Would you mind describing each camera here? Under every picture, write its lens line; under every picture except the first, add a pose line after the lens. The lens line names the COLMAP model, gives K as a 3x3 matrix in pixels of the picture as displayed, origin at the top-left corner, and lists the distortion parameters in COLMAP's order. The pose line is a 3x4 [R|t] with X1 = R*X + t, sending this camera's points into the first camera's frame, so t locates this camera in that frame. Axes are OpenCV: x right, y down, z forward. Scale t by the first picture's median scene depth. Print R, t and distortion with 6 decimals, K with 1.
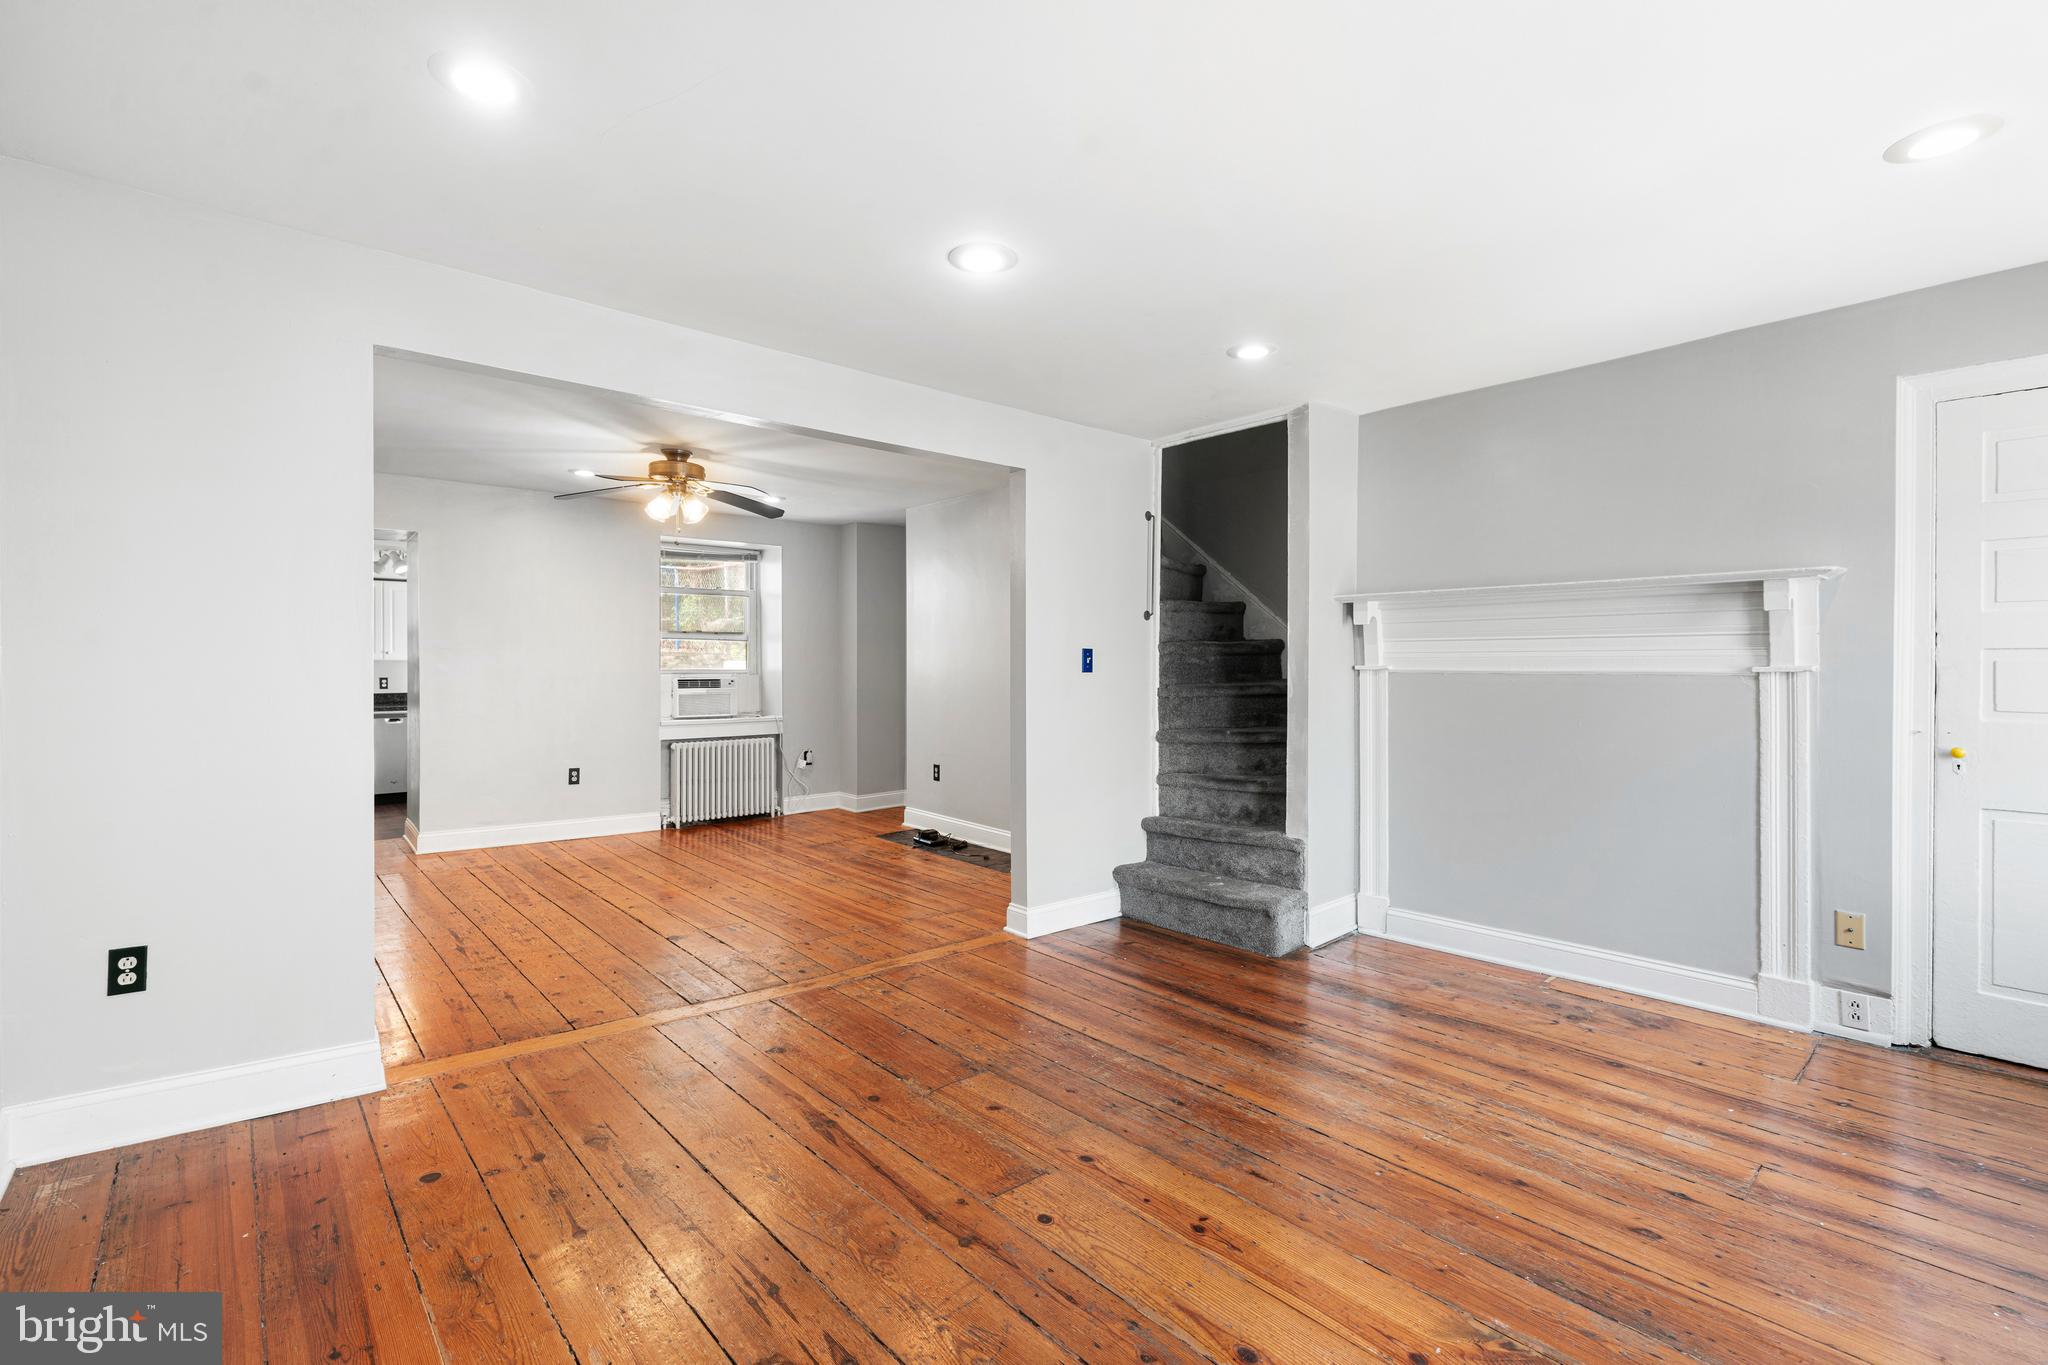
lens RADIAL K [[940.1, 0, 1024.8], [0, 940.1, 678.3], [0, 0, 1]] dist [0.001216, 0.000148]
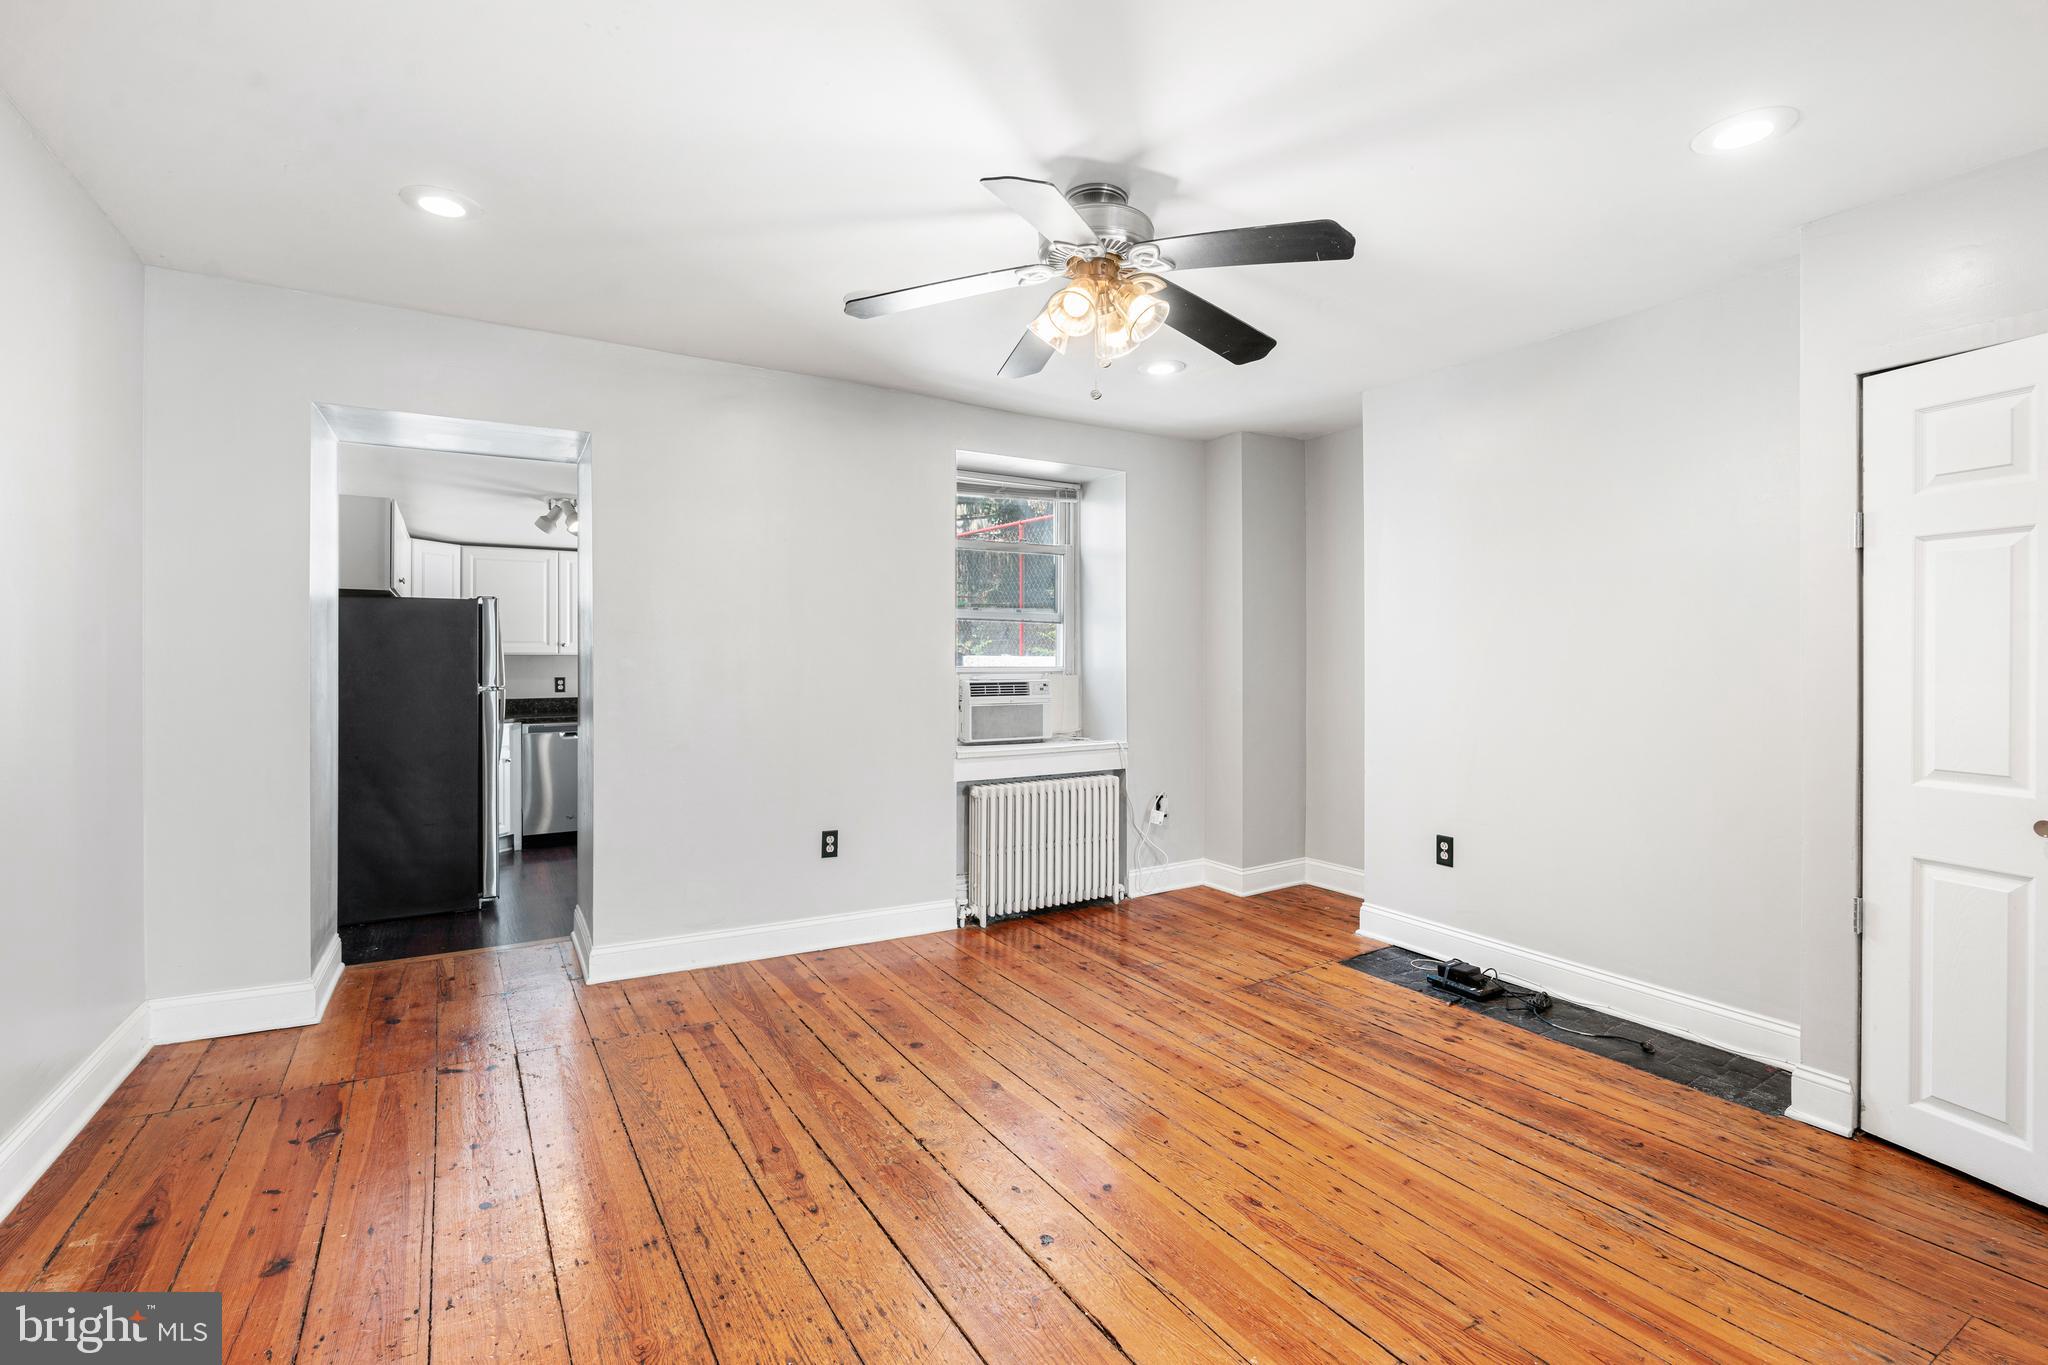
lens RADIAL K [[940.1, 0, 1022.9], [0, 940.1, 673.5], [0, 0, 1]] dist [0.001216, 0.000148]
pose [[0.986933, -0.001575, -0.161124, -0.230076], [0.001444, 0.999999, -0.000929, -0.004291], [0.161125, 0.000684, 0.986934, 0.375971]]
